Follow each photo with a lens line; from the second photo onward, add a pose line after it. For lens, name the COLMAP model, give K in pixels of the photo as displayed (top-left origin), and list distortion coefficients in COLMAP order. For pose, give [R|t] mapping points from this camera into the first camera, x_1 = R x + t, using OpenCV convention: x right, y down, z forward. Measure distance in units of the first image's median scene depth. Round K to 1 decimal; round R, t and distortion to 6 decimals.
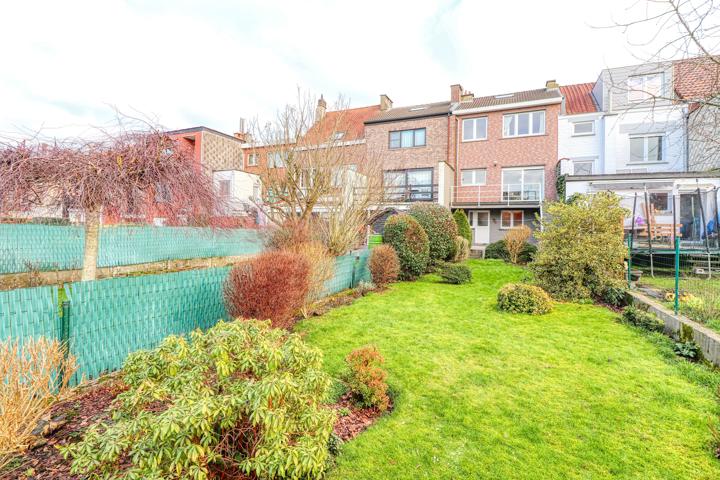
lens RADIAL K [[334.9, 0, 359.3], [0, 334.9, 236.3], [0, 0, 1]] dist [-0.012523, -0.006171]
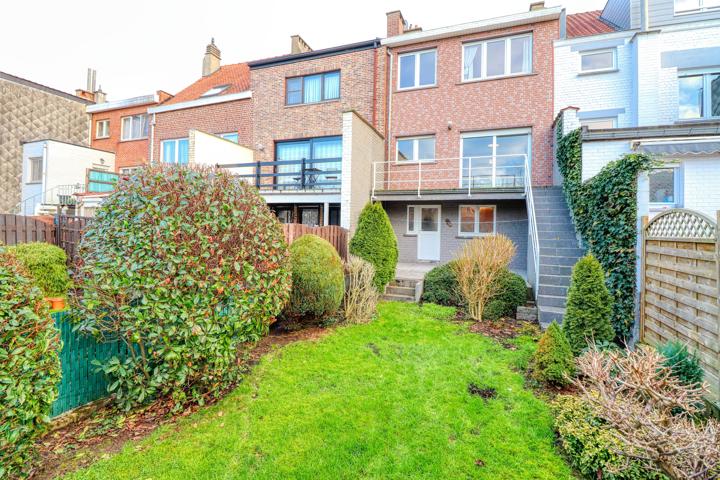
lens RADIAL K [[334.9, 0, 361.3], [0, 334.9, 234.9], [0, 0, 1]] dist [-0.012523, -0.006171]
pose [[0.996920, -0.002465, 0.078386, 0.200054], [0.002373, 0.999996, 0.001262, -0.024919], [-0.078388, -0.001072, 0.996922, 0.412791]]
